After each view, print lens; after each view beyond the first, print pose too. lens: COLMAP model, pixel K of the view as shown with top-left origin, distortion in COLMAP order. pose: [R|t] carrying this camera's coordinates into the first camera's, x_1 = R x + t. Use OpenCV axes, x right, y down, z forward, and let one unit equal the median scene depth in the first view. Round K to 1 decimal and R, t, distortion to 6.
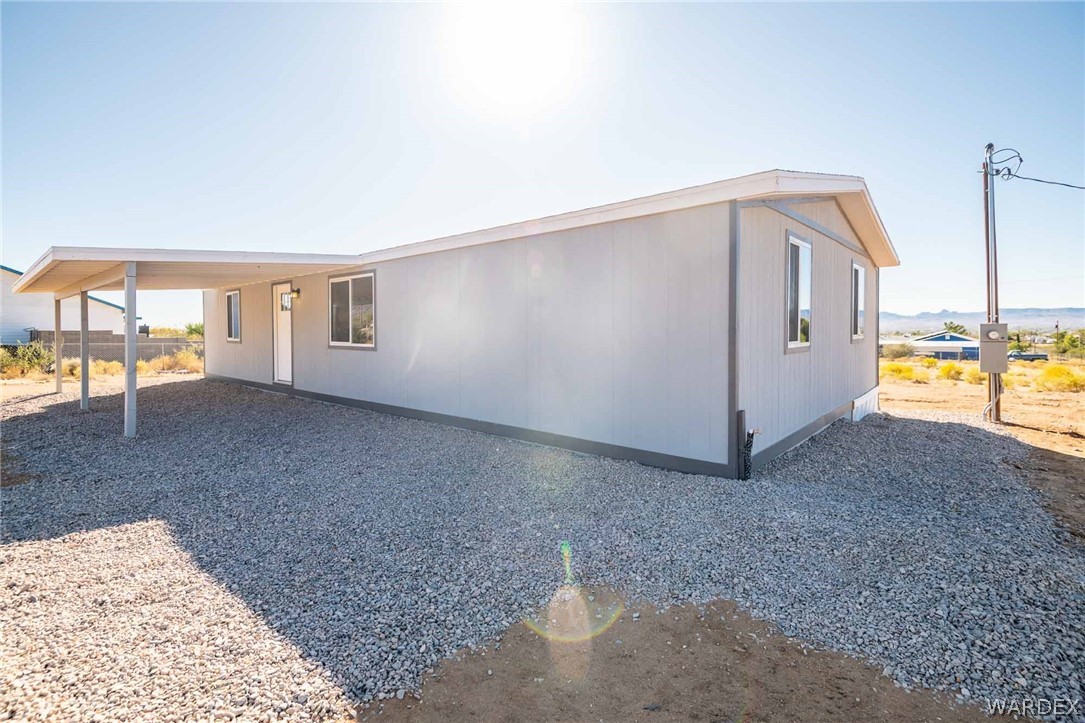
lens RADIAL K [[507.8, 0, 544.7], [0, 507.8, 327.8], [0, 0, 1]] dist [0.002847, -0.000033]
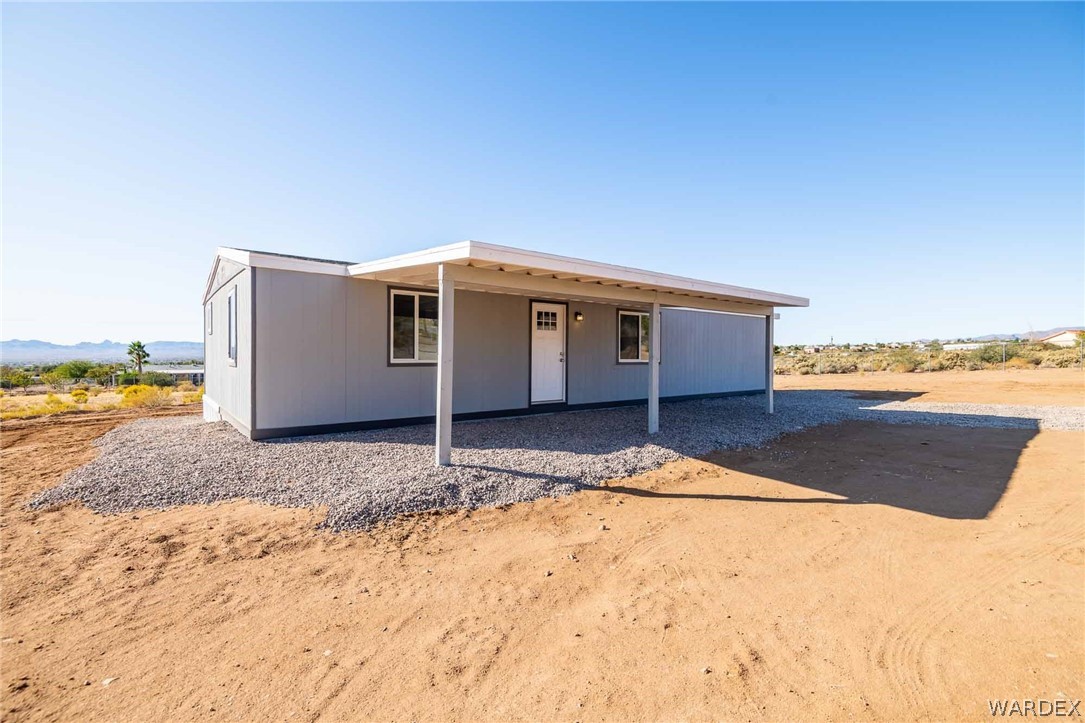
lens RADIAL K [[498.8, 0, 543.2], [0, 498.8, 346.9], [0, 0, 1]] dist [0.032352, -0.023126]
pose [[0.158903, 0.023100, 0.987024, -1.405664], [-0.004143, 0.999733, -0.022730, 0.021400], [-0.987285, -0.000478, 0.158956, 0.818021]]
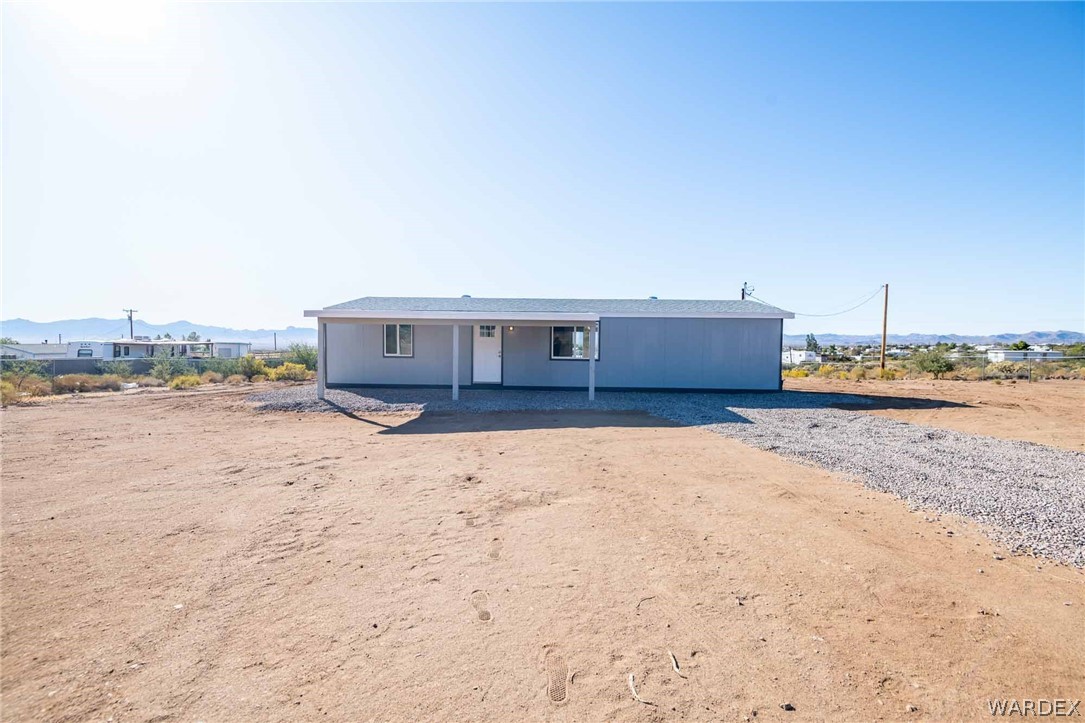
lens RADIAL K [[498.8, 0, 543.2], [0, 498.8, 346.9], [0, 0, 1]] dist [0.032352, -0.023126]
pose [[0.760623, 0.009365, 0.649126, -1.318304], [-0.016039, 0.999862, 0.004369, -0.011513], [-0.648995, -0.013734, 0.760668, -0.267994]]
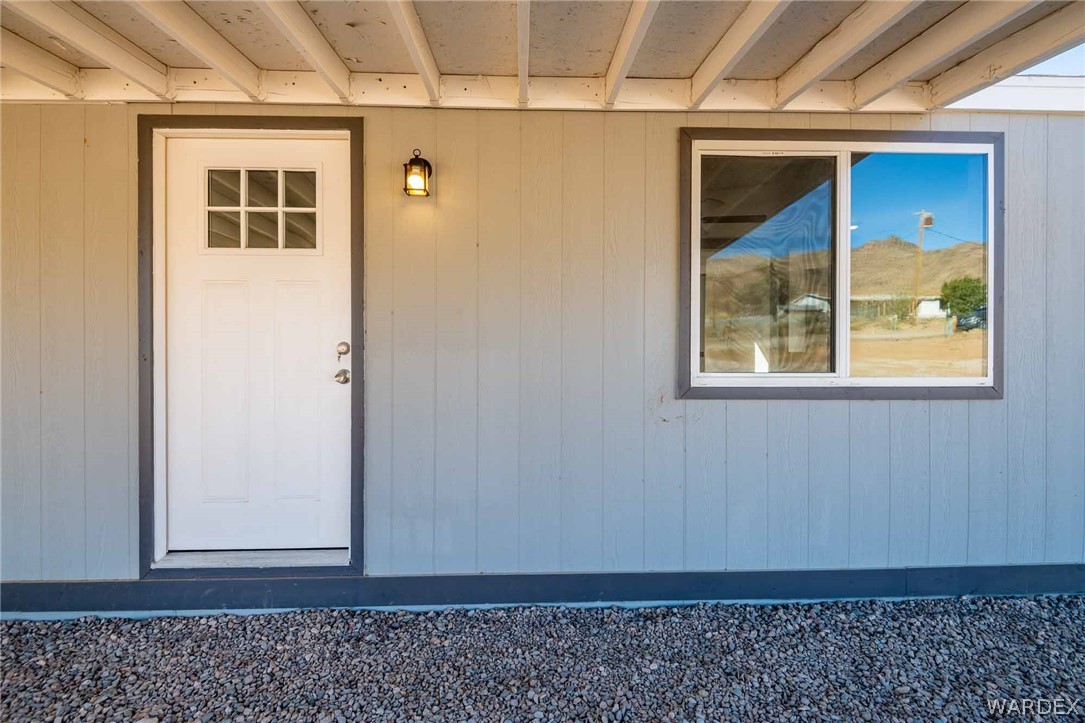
lens RADIAL K [[506.2, 0, 541.6], [0, 506.2, 316.7], [0, 0, 1]] dist [0.006060, -0.000448]
pose [[0.721251, 0.011791, 0.692574, -0.552349], [-0.004628, 0.999915, -0.012204, 0.001322], [-0.692658, 0.005597, 0.721244, 0.714049]]
